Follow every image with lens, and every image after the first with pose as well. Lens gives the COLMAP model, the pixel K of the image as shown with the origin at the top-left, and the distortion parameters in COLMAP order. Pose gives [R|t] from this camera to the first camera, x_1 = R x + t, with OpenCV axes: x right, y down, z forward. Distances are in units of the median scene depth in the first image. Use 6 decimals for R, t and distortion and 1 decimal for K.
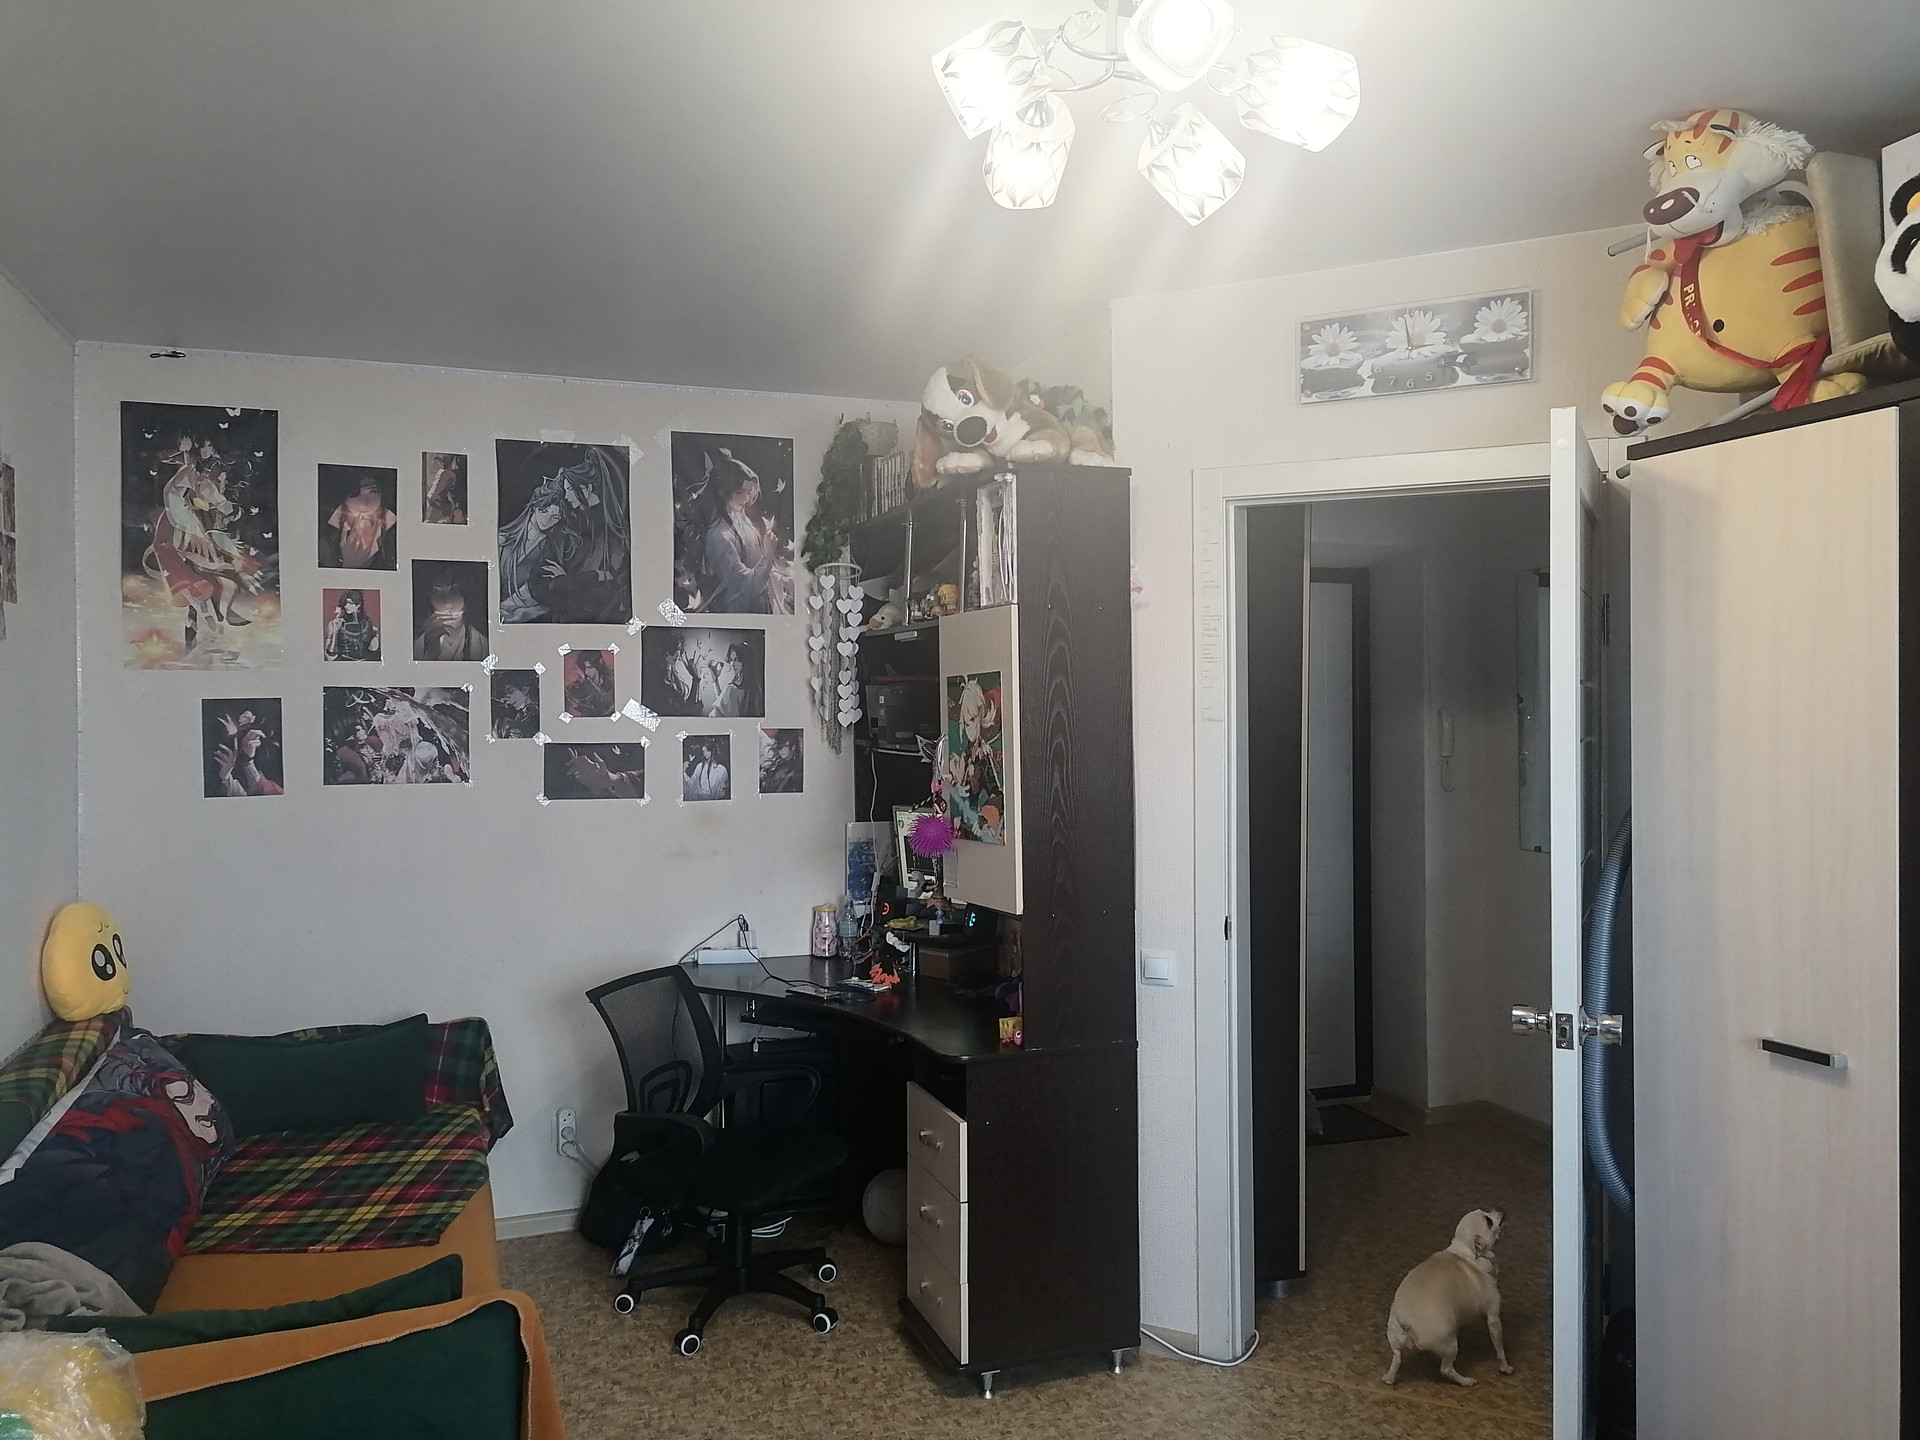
lens RADIAL K [[1501.5, 0, 973.1], [0, 1501.5, 710.7], [0, 0, 1]] dist [0.120788, -0.091457]
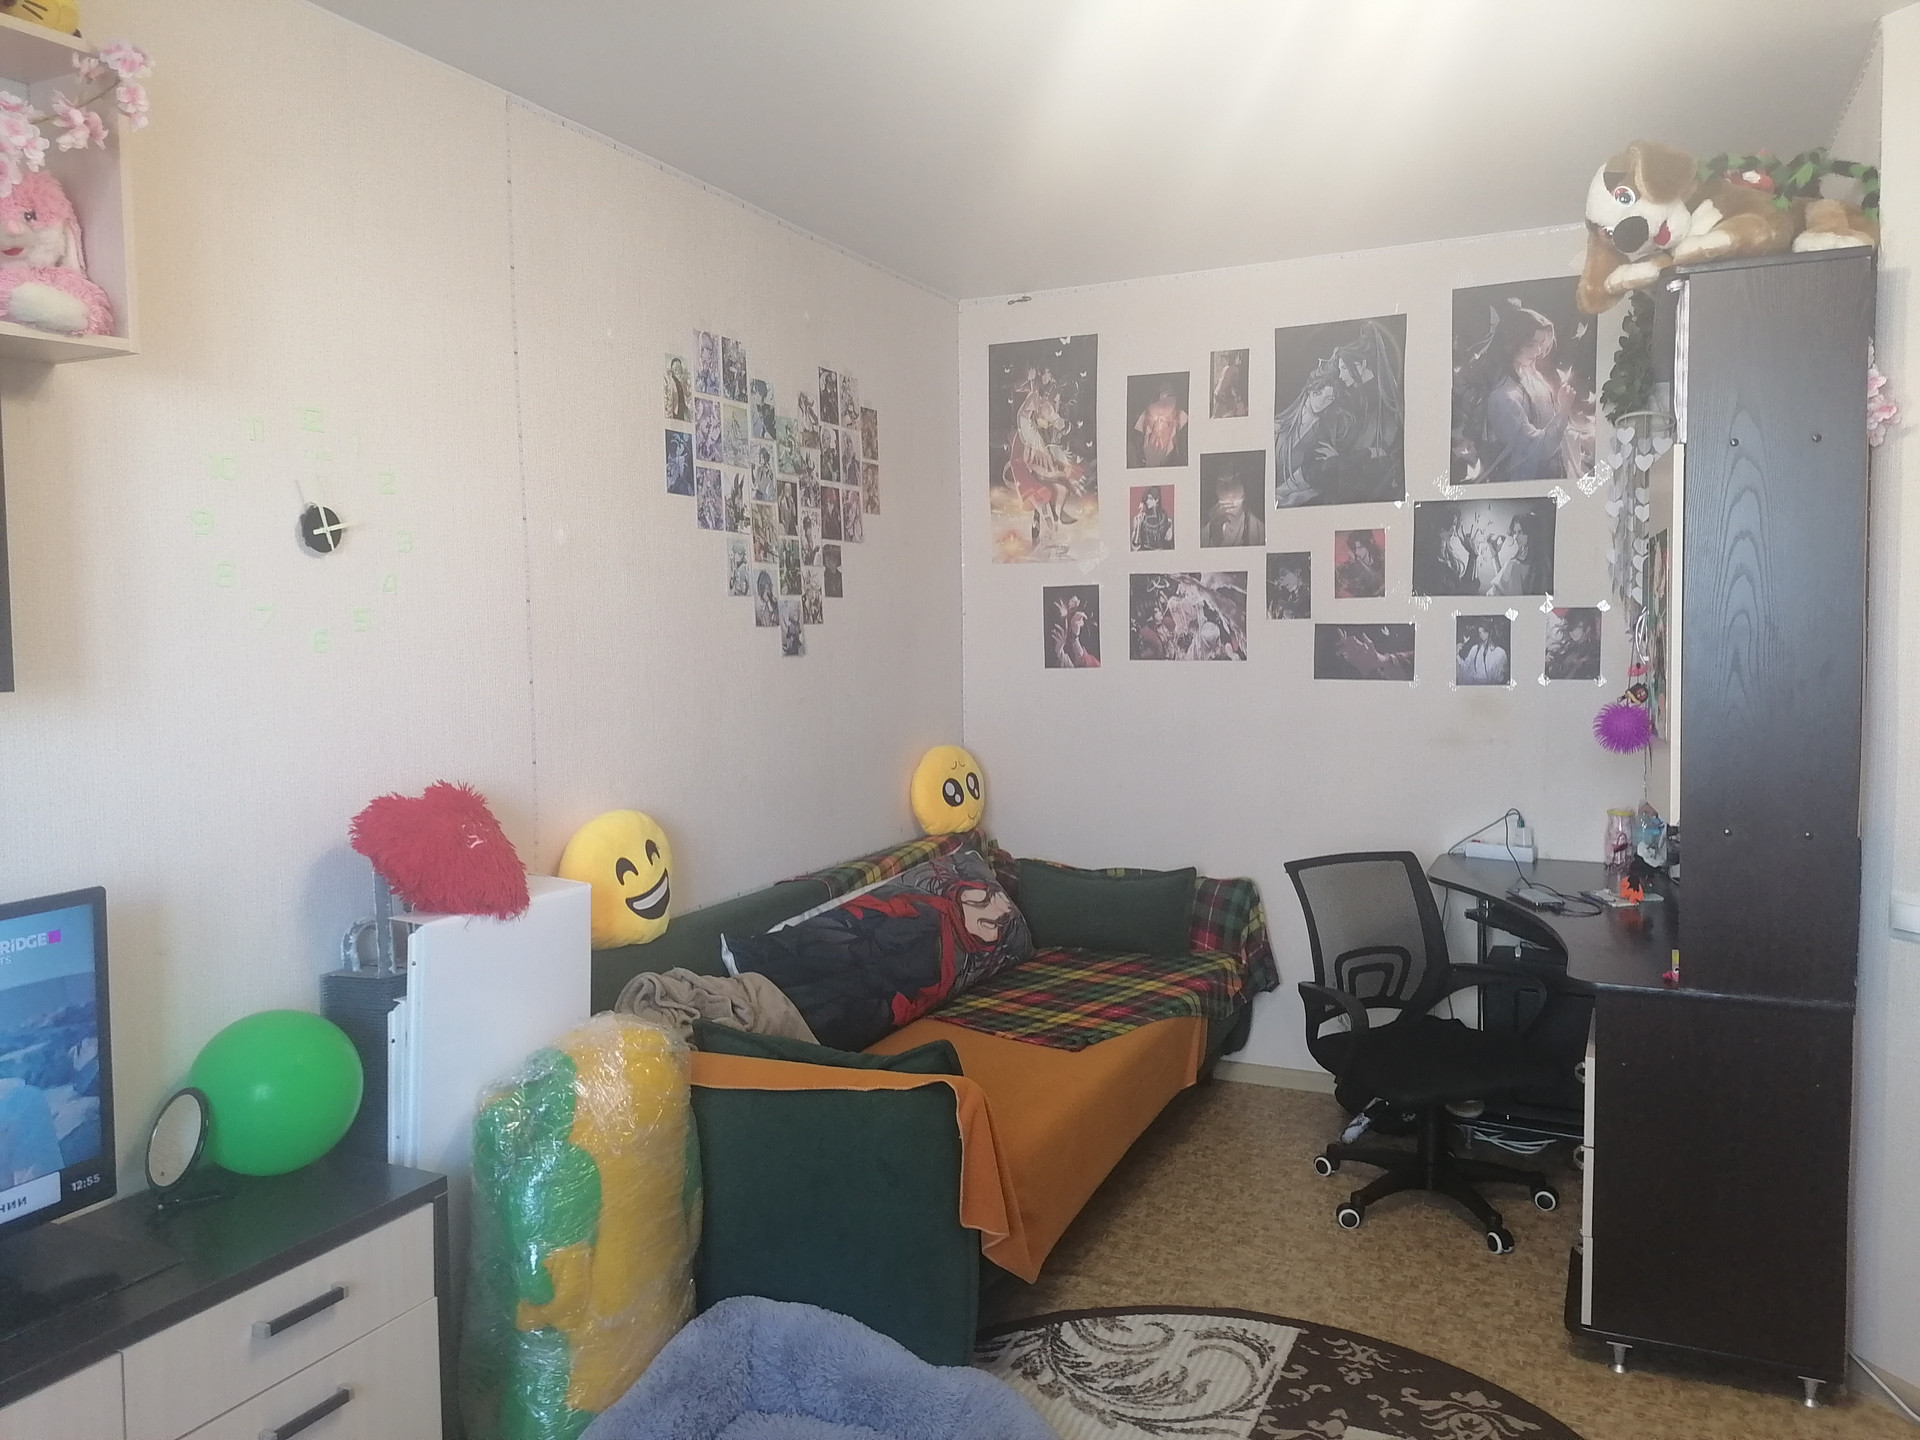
lens RADIAL K [[1501.5, 0, 964.1], [0, 1501.5, 709.3], [0, 0, 1]] dist [0.120788, -0.091457]
pose [[0.706611, 0.038541, -0.706552, 0.286589], [0.008691, 0.997967, 0.063130, 0.013126], [0.707549, -0.050749, 0.704840, 0.114553]]
